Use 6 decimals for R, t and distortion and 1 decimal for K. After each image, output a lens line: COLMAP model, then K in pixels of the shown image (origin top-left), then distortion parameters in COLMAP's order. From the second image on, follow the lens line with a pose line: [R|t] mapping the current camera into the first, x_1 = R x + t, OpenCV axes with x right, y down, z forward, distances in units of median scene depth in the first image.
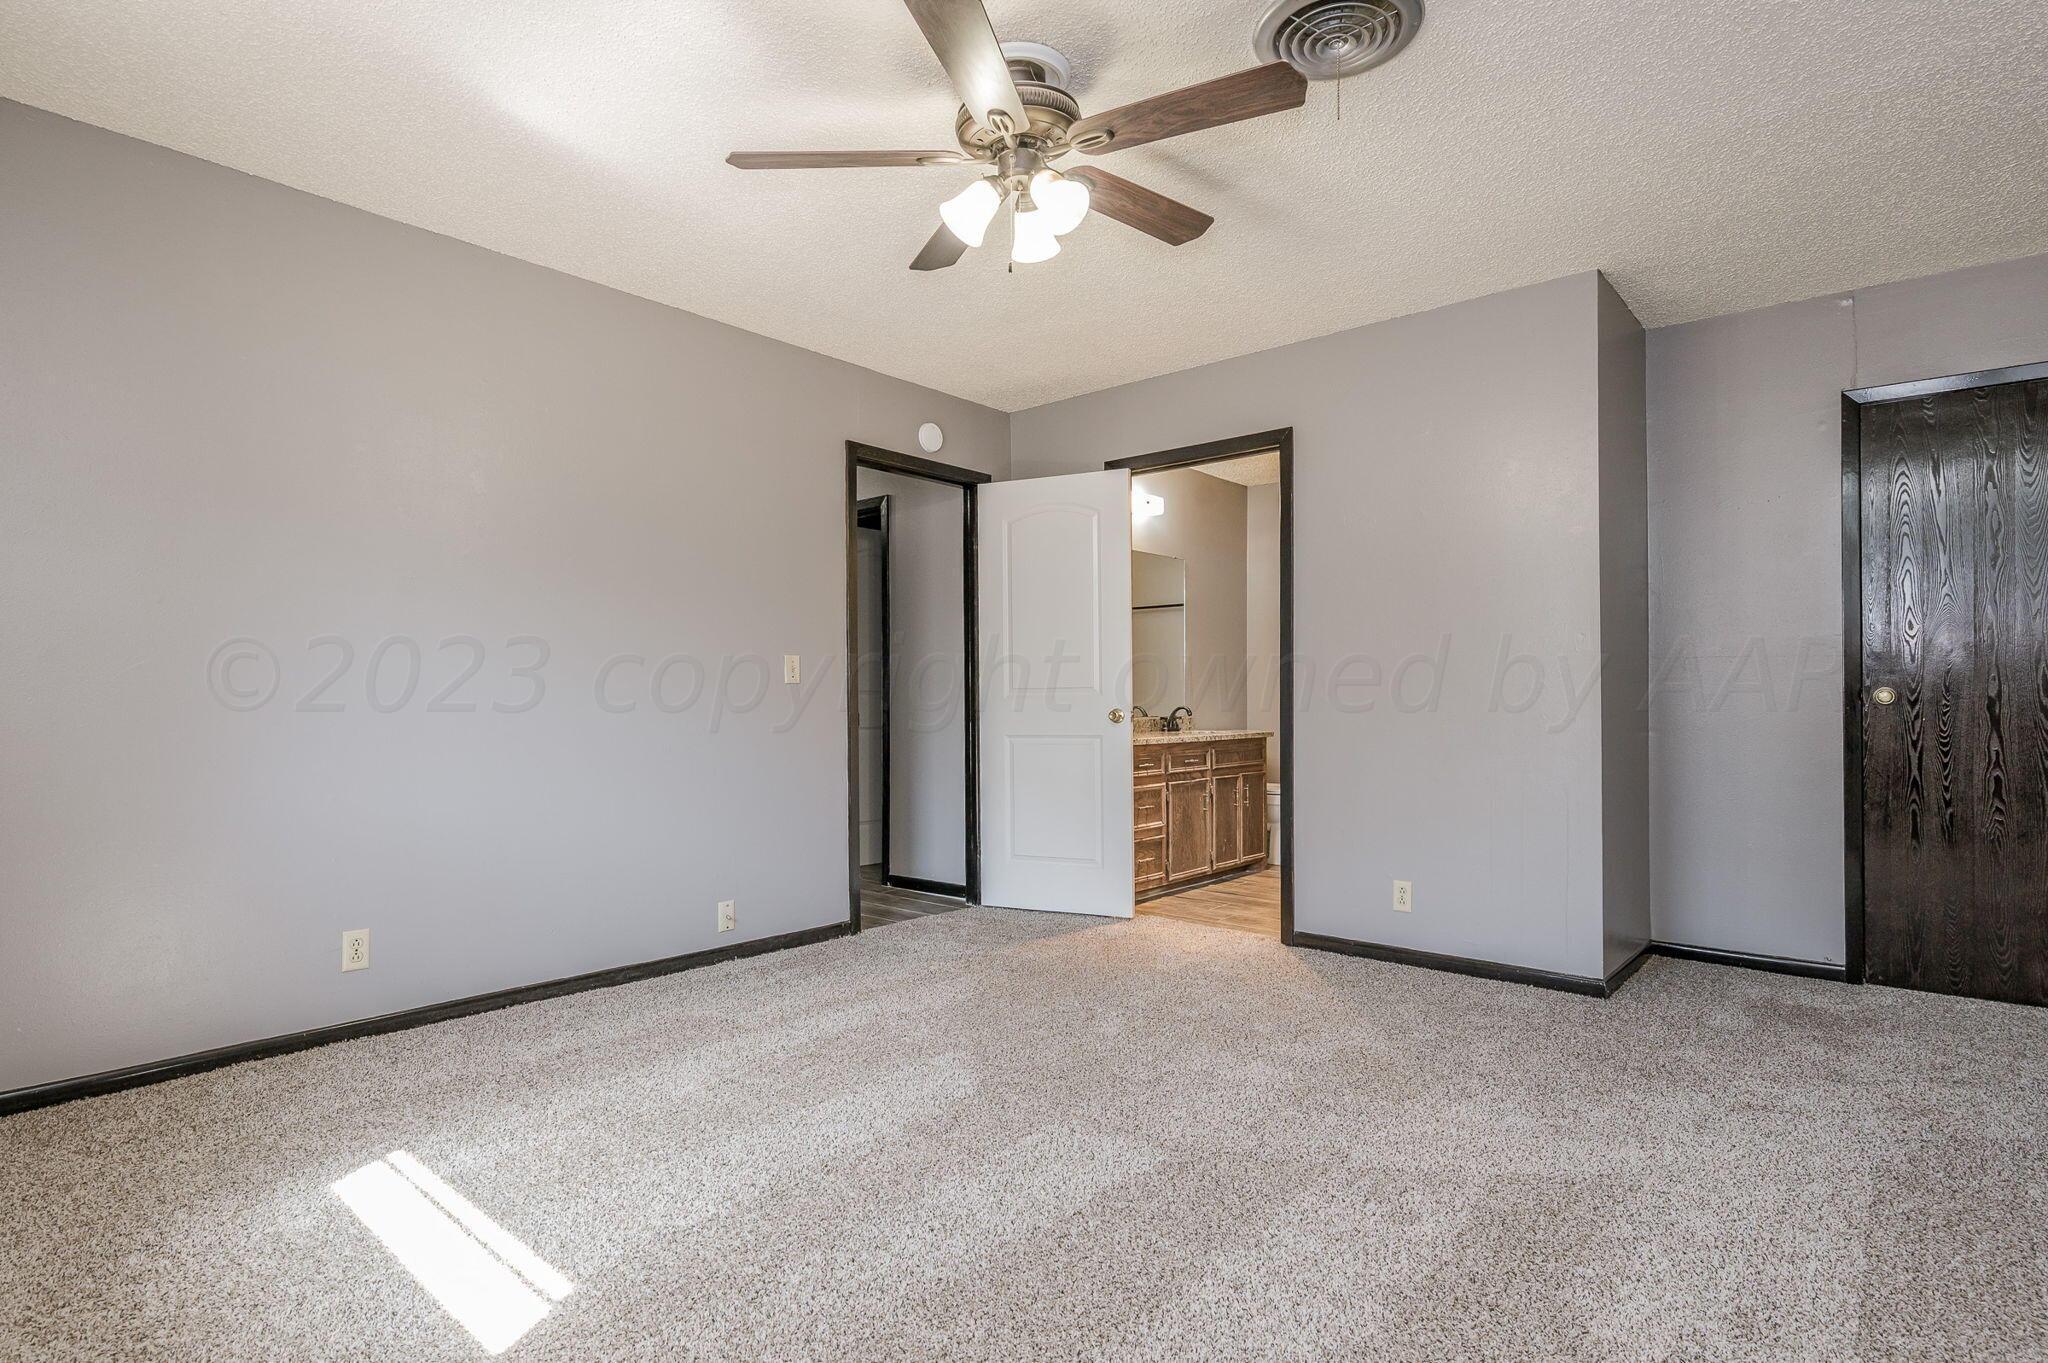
lens RADIAL K [[994.1, 0, 1024.5], [0, 994.1, 666.1], [0, 0, 1]] dist [0.000713, 0.000056]
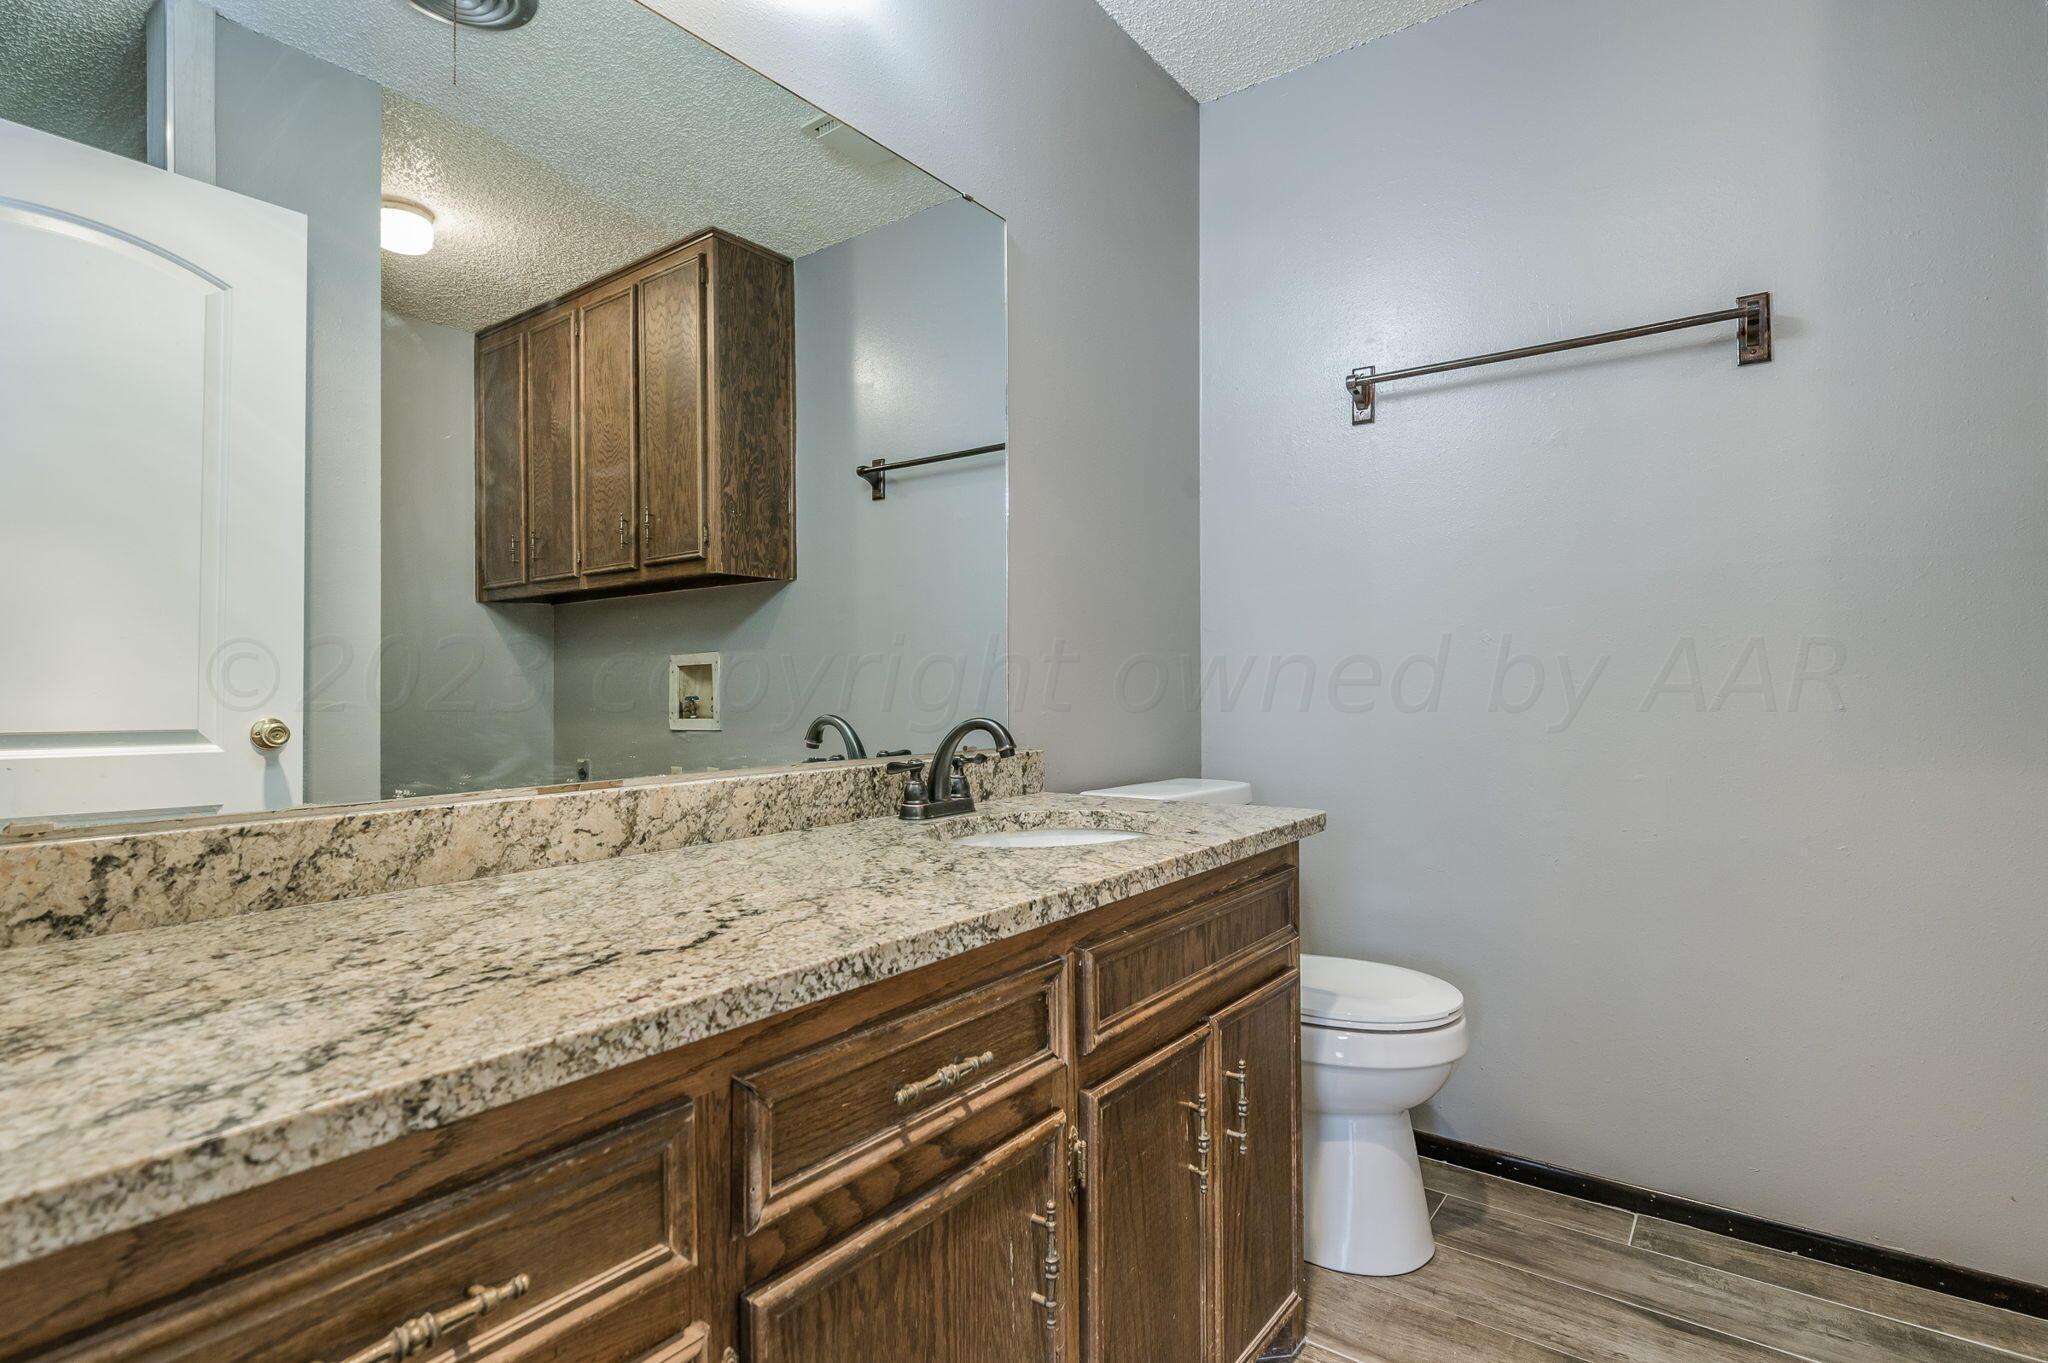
lens RADIAL K [[994.1, 0, 1024.5], [0, 994.1, 666.1], [0, 0, 1]] dist [0.000713, 0.000056]
pose [[0.995508, -0.001995, 0.094652, 0.154711], [0.002113, 0.999997, -0.001140, 0.028432], [-0.094650, 0.001335, 0.995510, 0.785184]]
